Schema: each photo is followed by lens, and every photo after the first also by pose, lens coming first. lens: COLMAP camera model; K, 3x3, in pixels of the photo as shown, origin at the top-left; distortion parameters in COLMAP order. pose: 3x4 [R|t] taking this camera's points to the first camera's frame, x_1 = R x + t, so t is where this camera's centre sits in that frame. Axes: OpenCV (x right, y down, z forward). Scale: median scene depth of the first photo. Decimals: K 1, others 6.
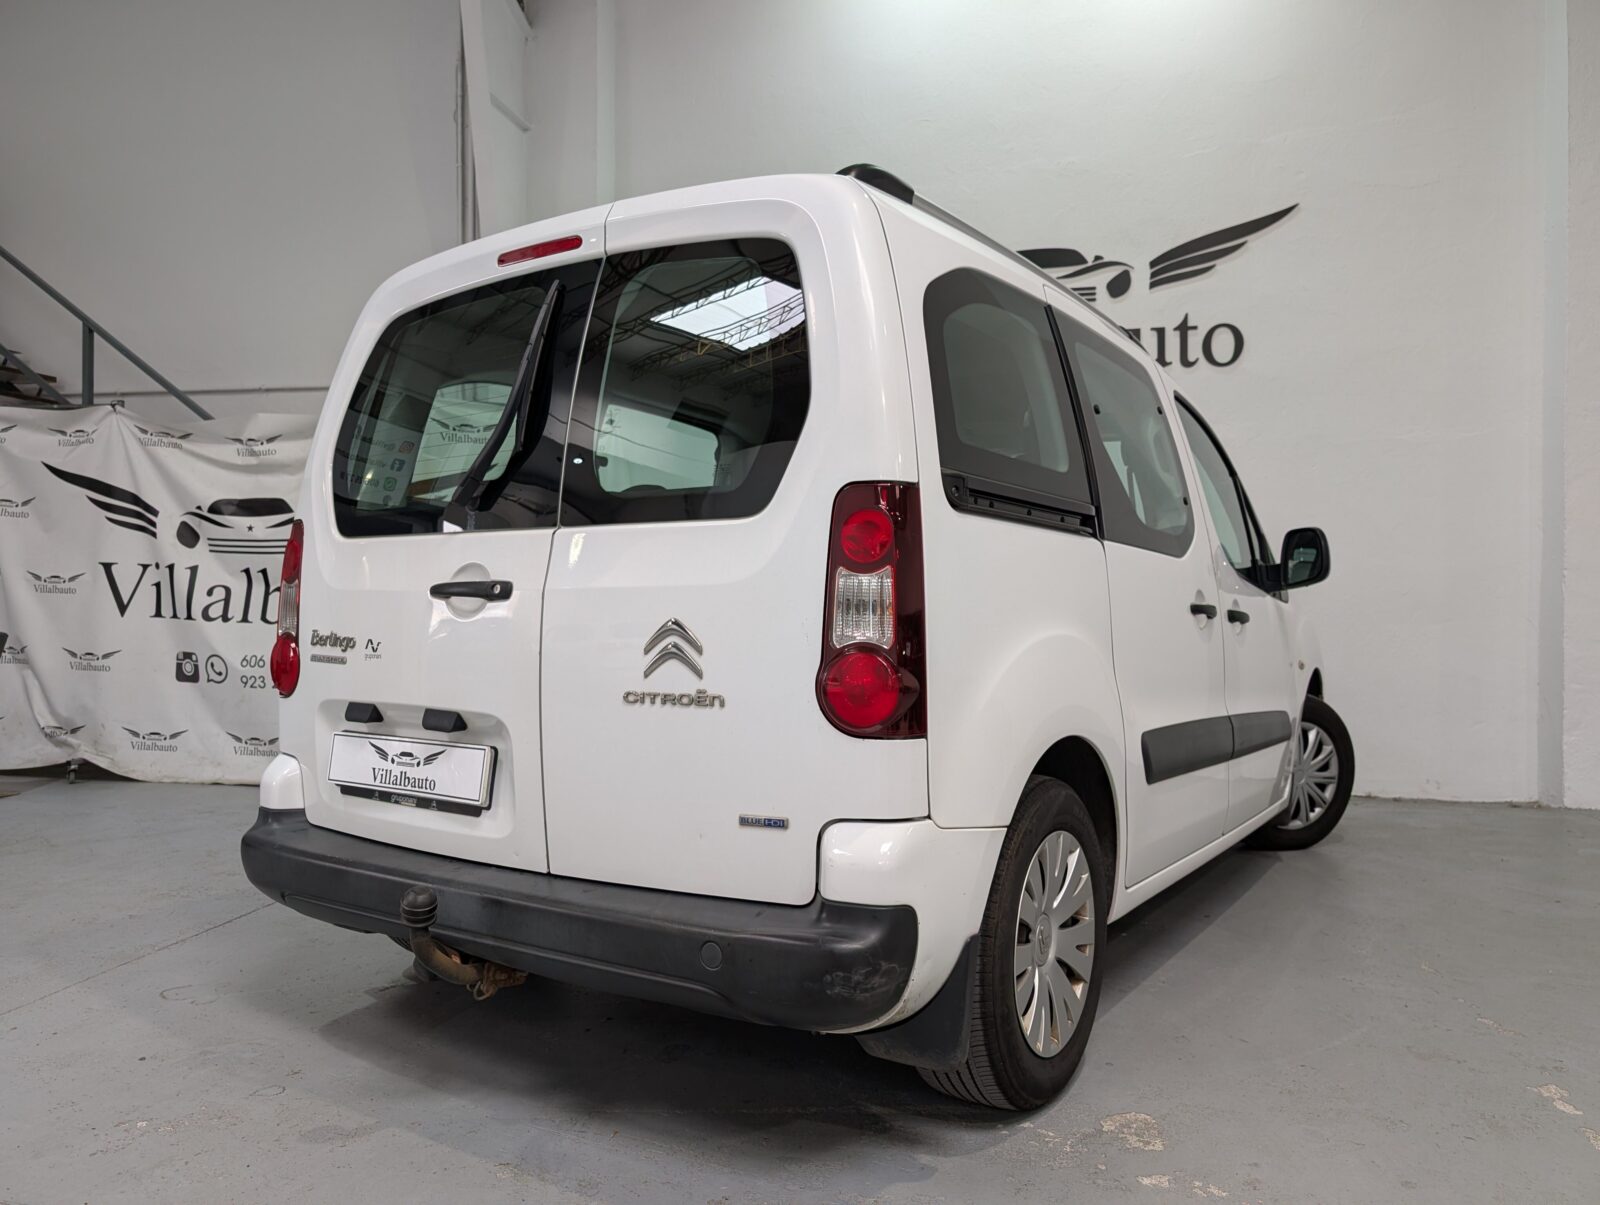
lens RADIAL K [[1126.3, 0, 800.0], [0, 1126.3, 602.5], [0, 0, 1]] dist [0.016289, -0.000865]
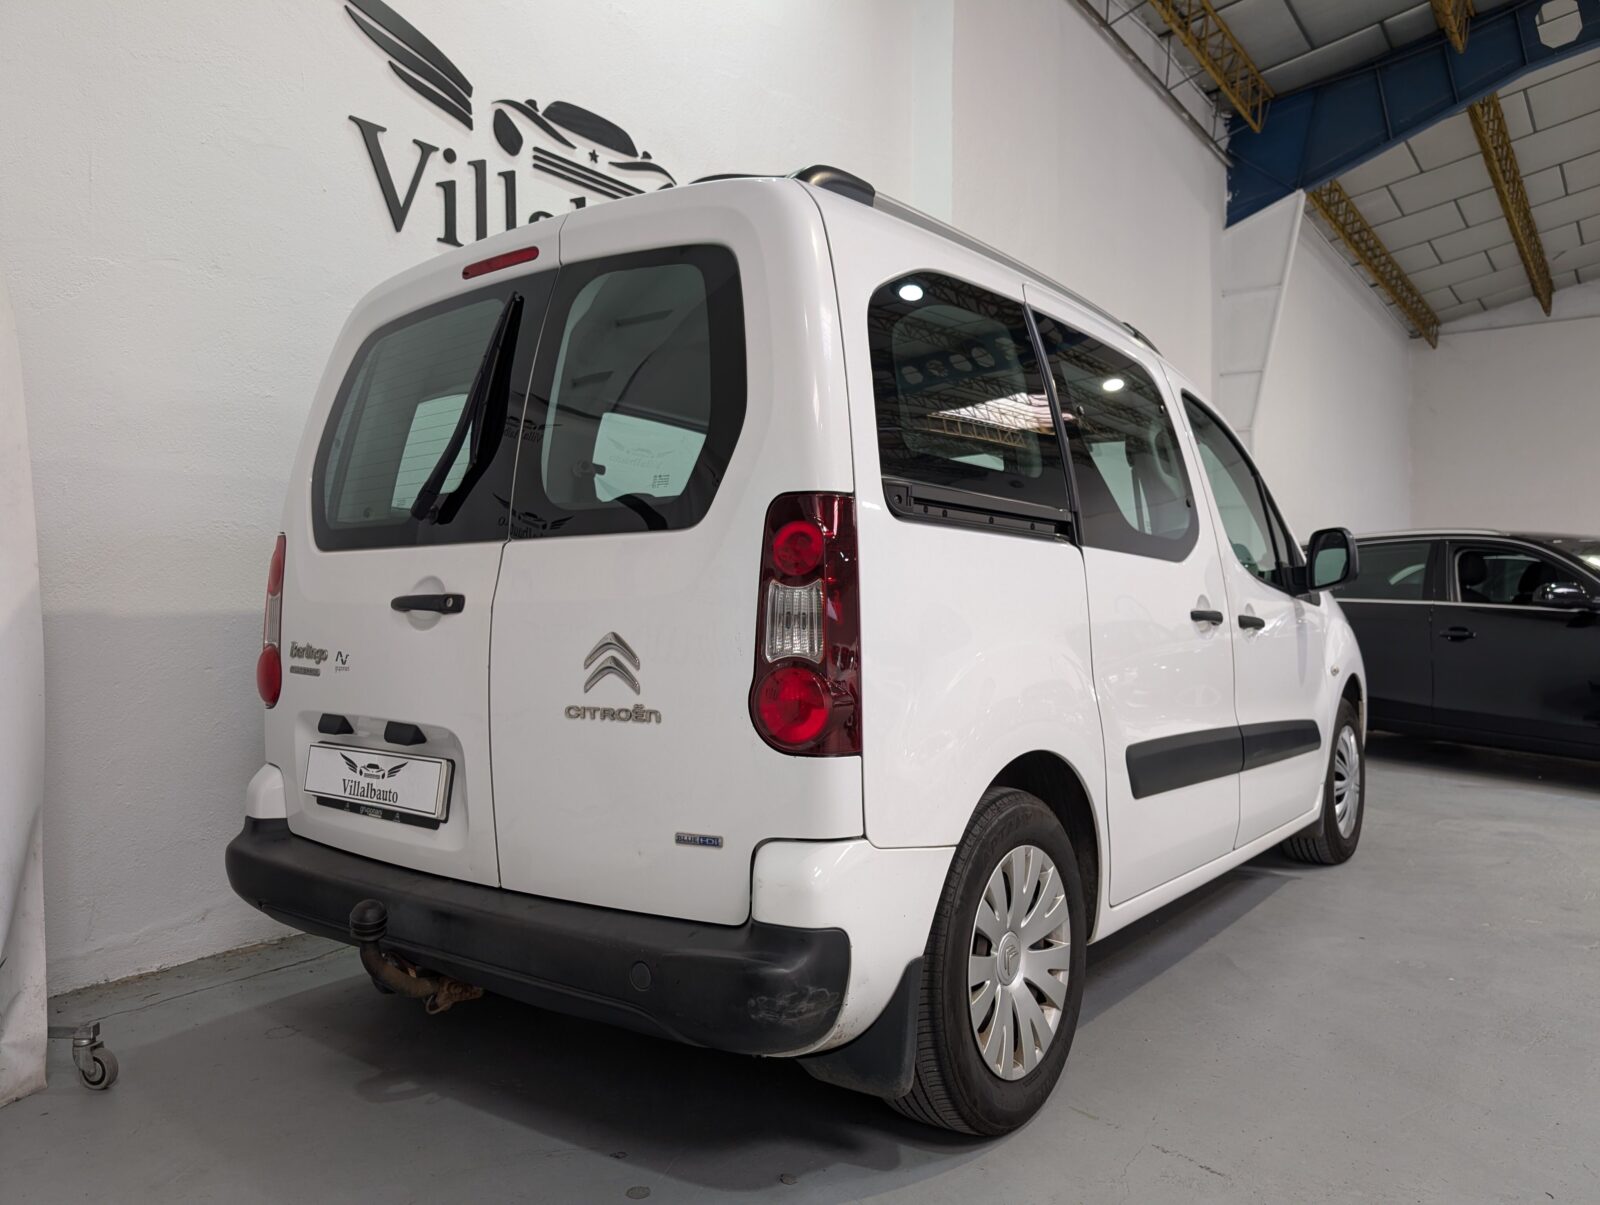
lens RADIAL K [[1126.3, 0, 800.0], [0, 1126.3, 602.5], [0, 0, 1]] dist [0.016289, -0.000865]
pose [[0.997864, -0.005464, -0.065095, 0.102544], [0.005435, 0.999985, -0.000620, -0.008996], [0.065098, 0.000264, 0.997879, 0.023170]]
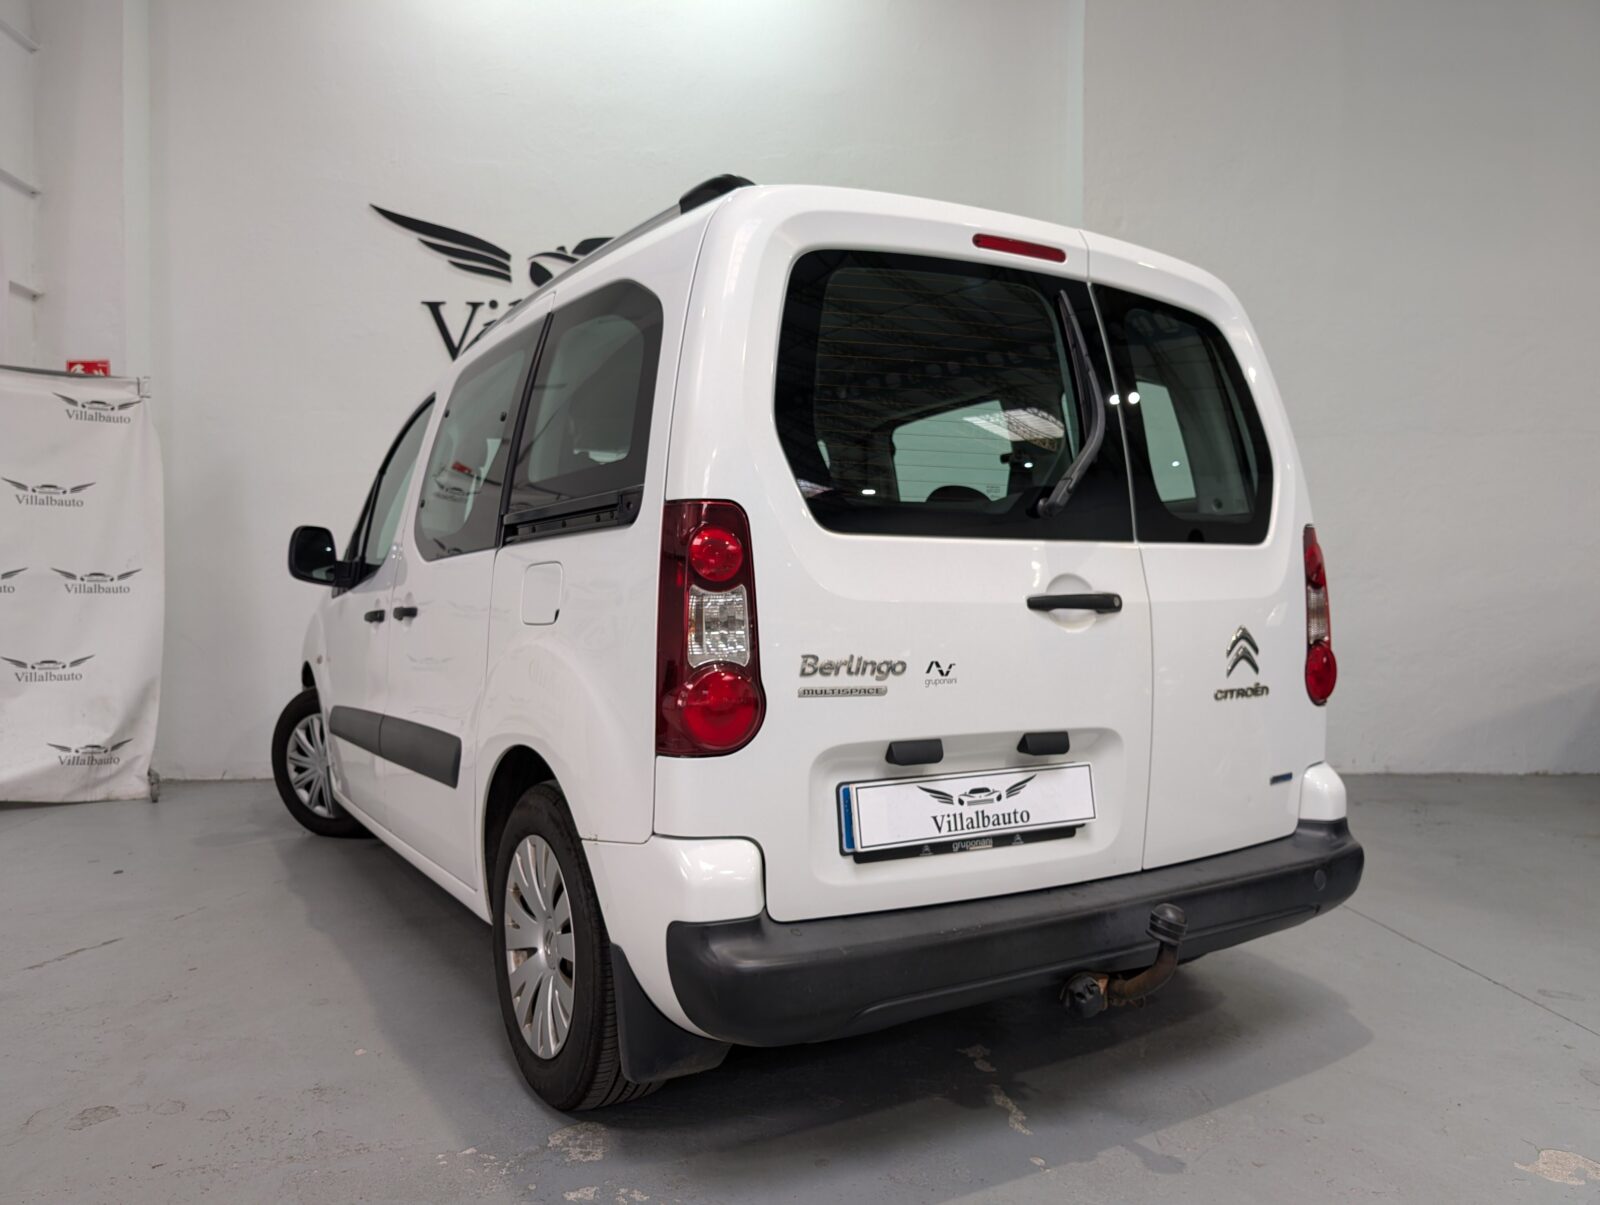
lens RADIAL K [[1170.7, 0, 800.0], [0, 1170.7, 602.5], [0, 0, 1]] dist [0.013887, -0.001053]
pose [[0.432004, -0.009499, 0.901822, -1.292326], [-0.006232, 0.999889, 0.013517, -0.023014], [-0.901850, -0.011459, 0.431897, 0.780244]]
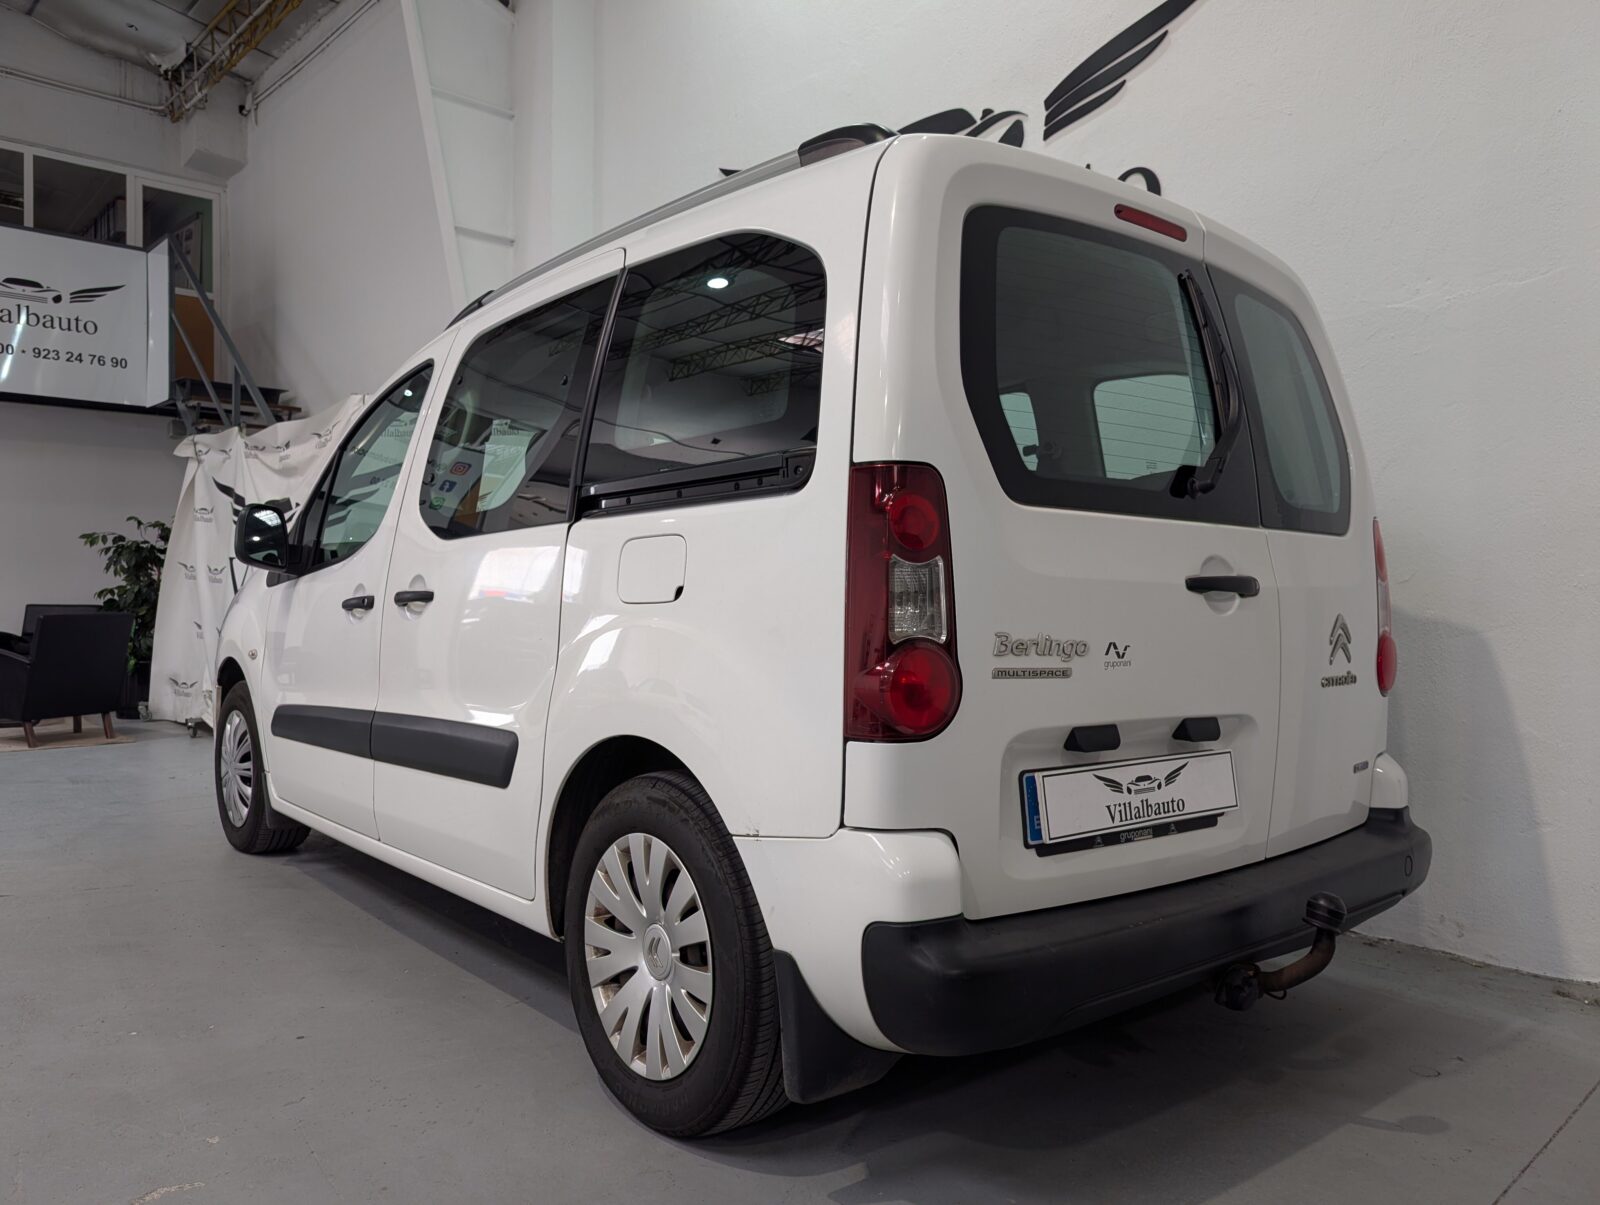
lens RADIAL K [[1162.1, 0, 800.0], [0, 1162.1, 602.5], [0, 0, 1]] dist [0.000218, -0.003750]
pose [[0.292353, 0.004184, 0.956301, -1.316649], [-0.017921, 0.999839, 0.001104, 0.008602], [-0.956143, -0.017461, 0.292381, 1.052480]]
